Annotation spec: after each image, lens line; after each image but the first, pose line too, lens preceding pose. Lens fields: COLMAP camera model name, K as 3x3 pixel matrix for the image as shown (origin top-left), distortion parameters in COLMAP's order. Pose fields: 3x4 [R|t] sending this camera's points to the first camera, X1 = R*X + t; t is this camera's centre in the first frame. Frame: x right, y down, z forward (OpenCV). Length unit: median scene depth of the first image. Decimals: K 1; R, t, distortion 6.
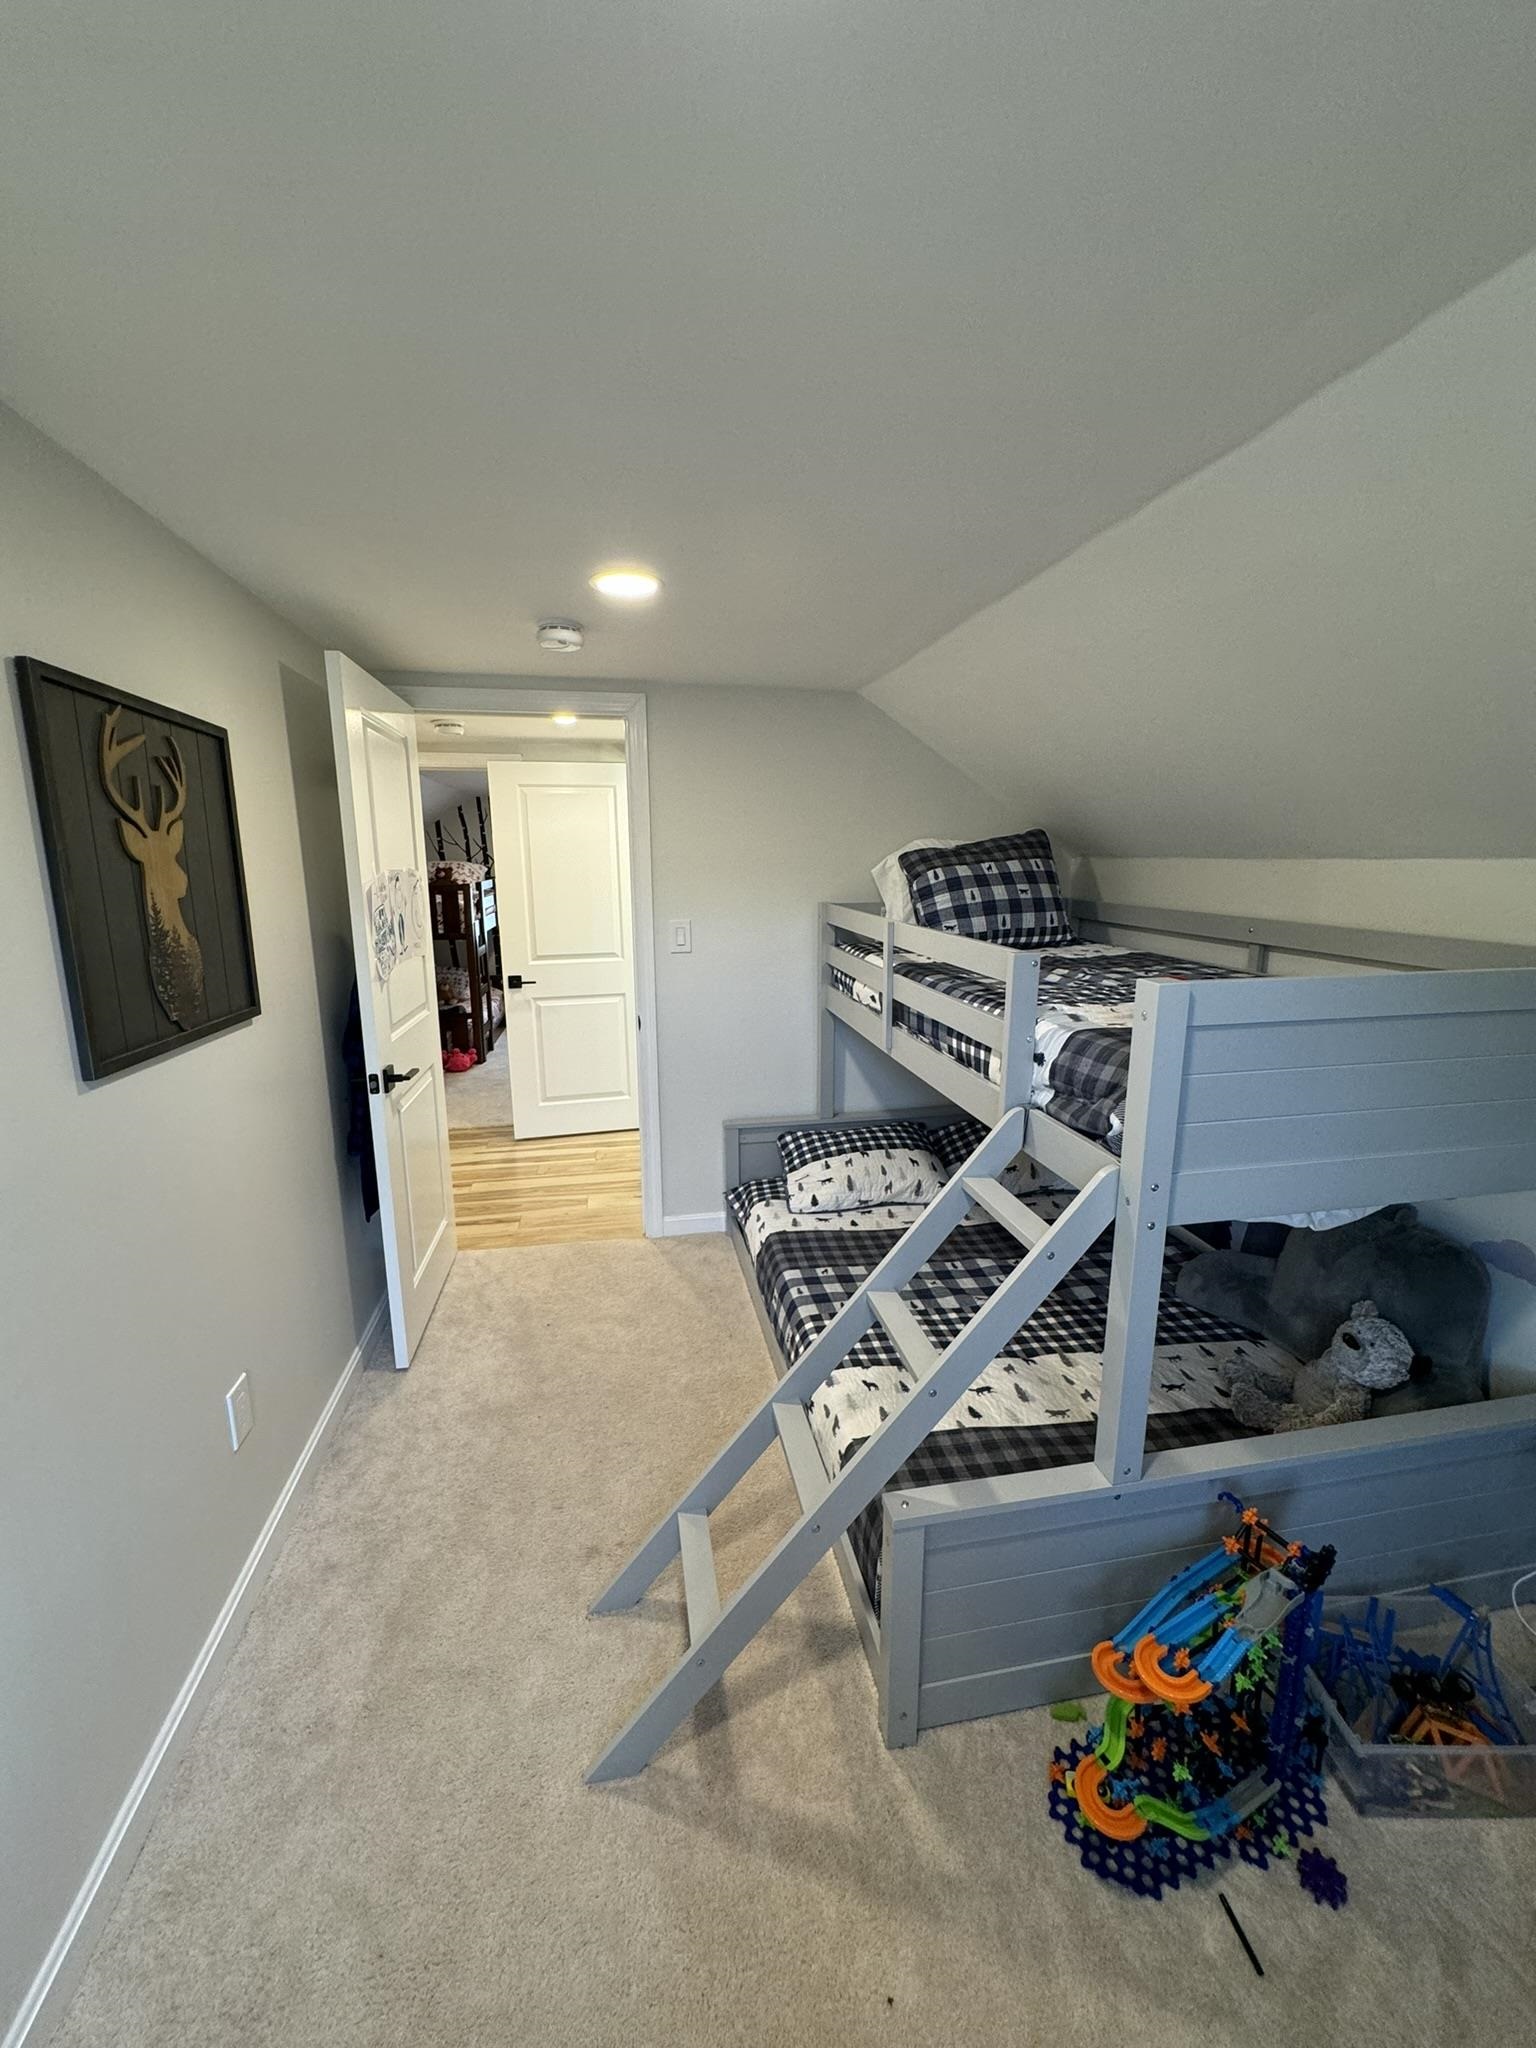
lens RADIAL K [[820.2, 0, 786.3], [0, 820.2, 1021.6], [0, 0, 1]] dist [-0.005446, 0.001048]
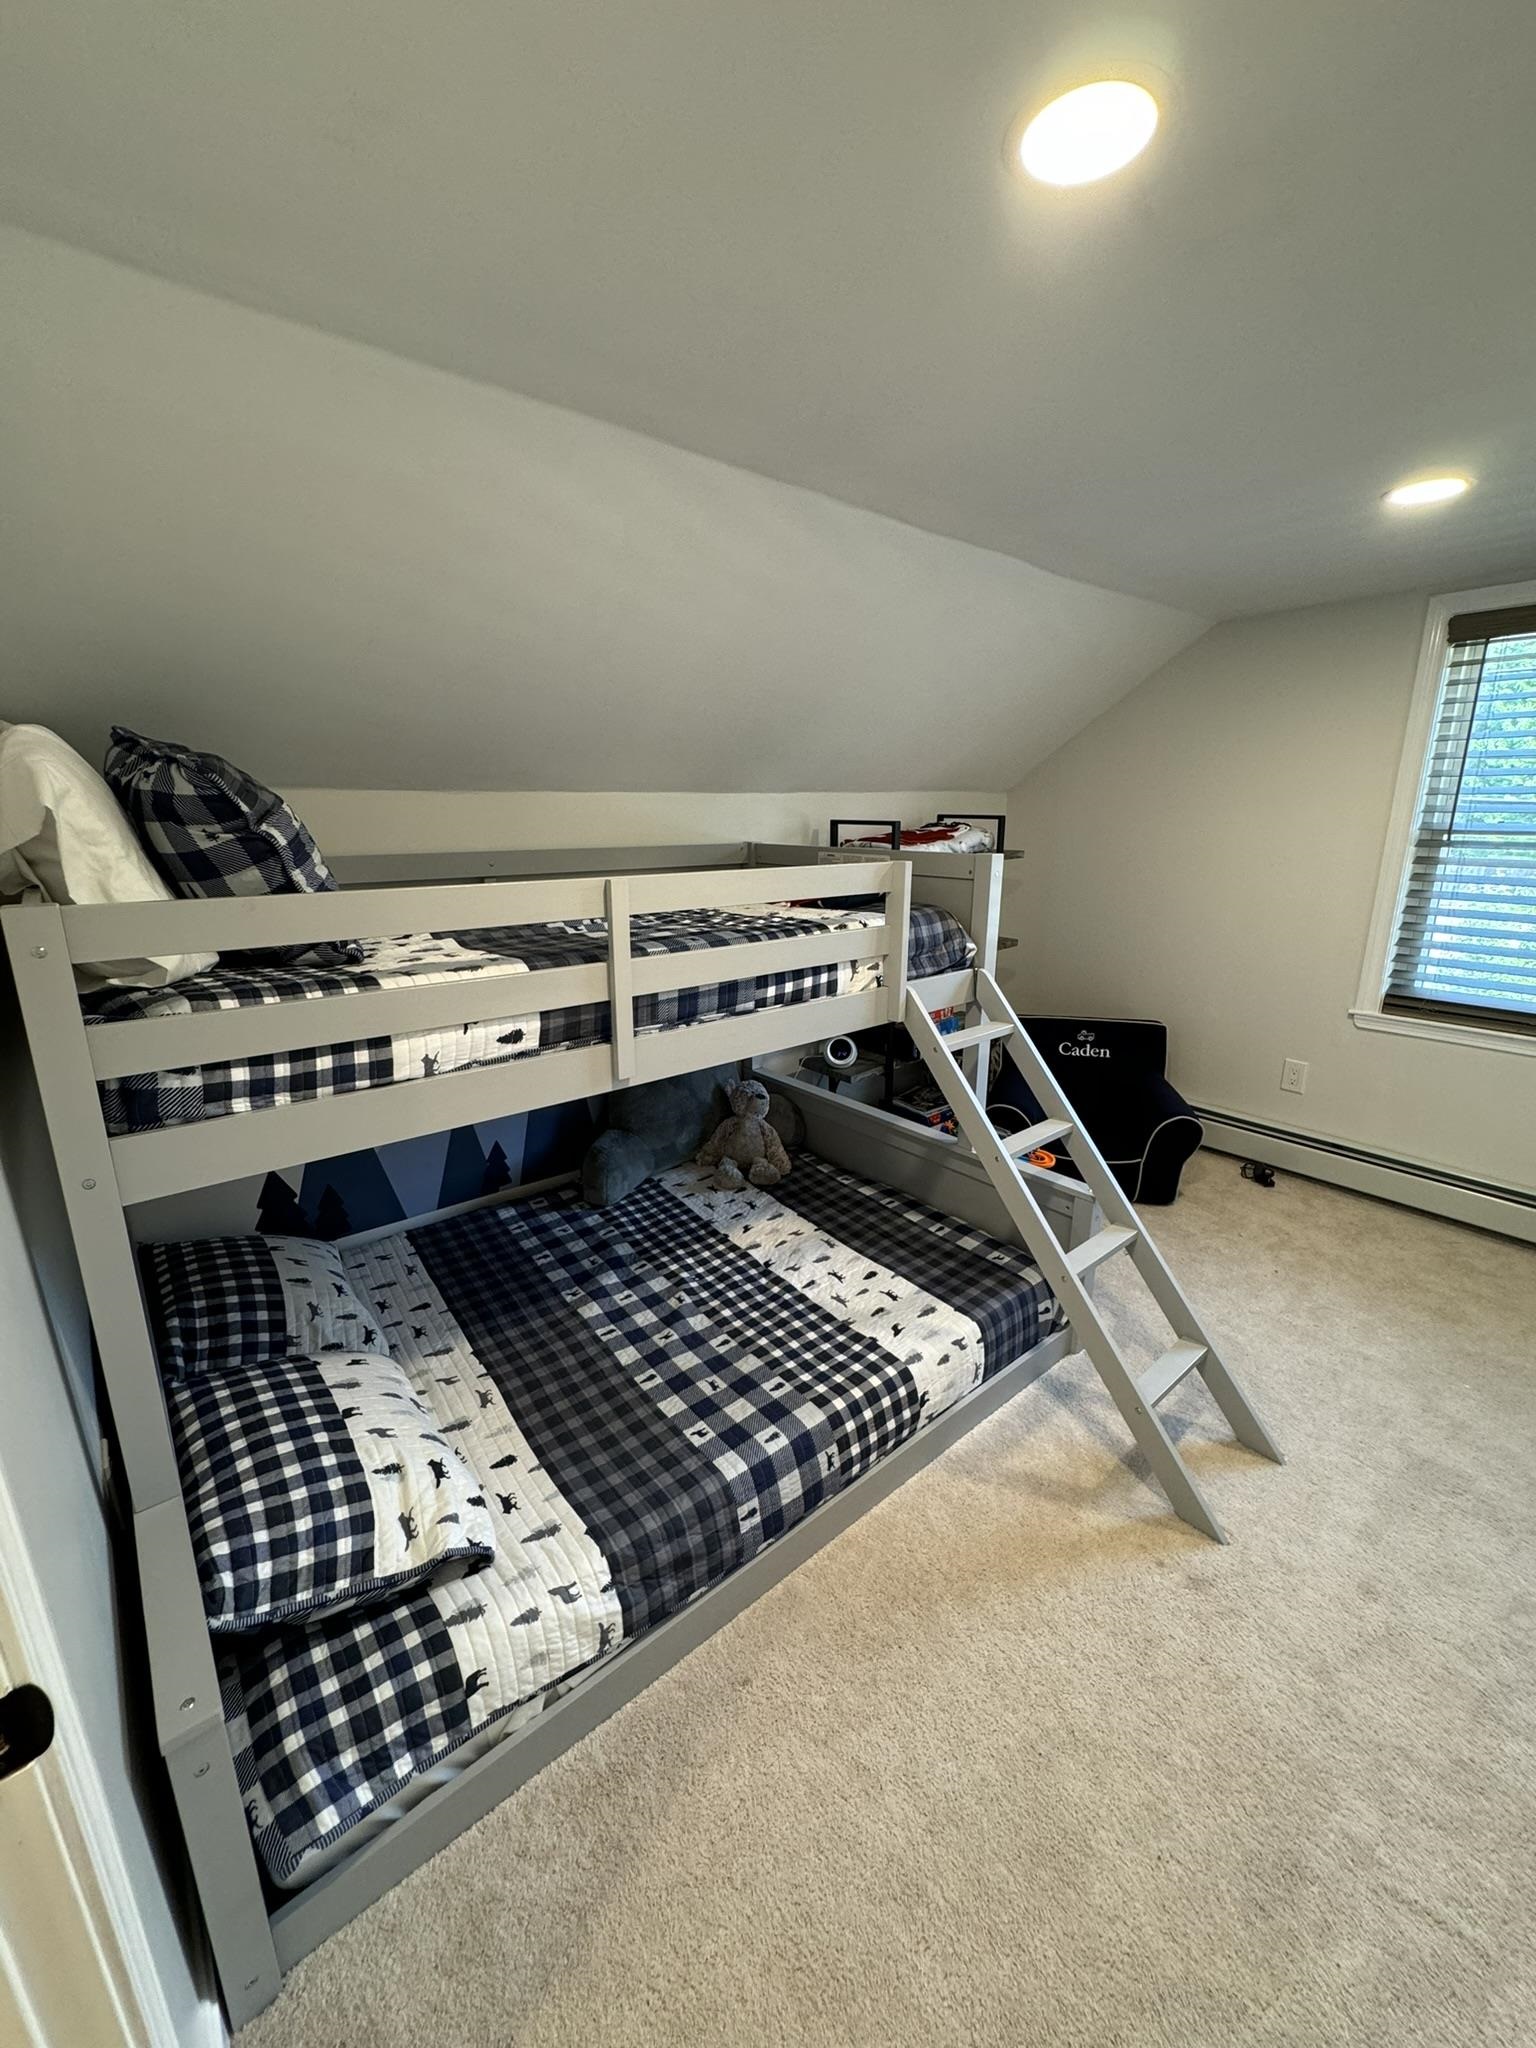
lens RADIAL K [[820.2, 0, 777.7], [0, 820.2, 1037.1], [0, 0, 1]] dist [-0.005446, 0.001048]
pose [[-0.501417, -0.229628, 0.834177, -0.389484], [0.163759, 0.921523, 0.352106, -0.169276], [-0.849567, 0.313156, -0.424463, 0.986567]]
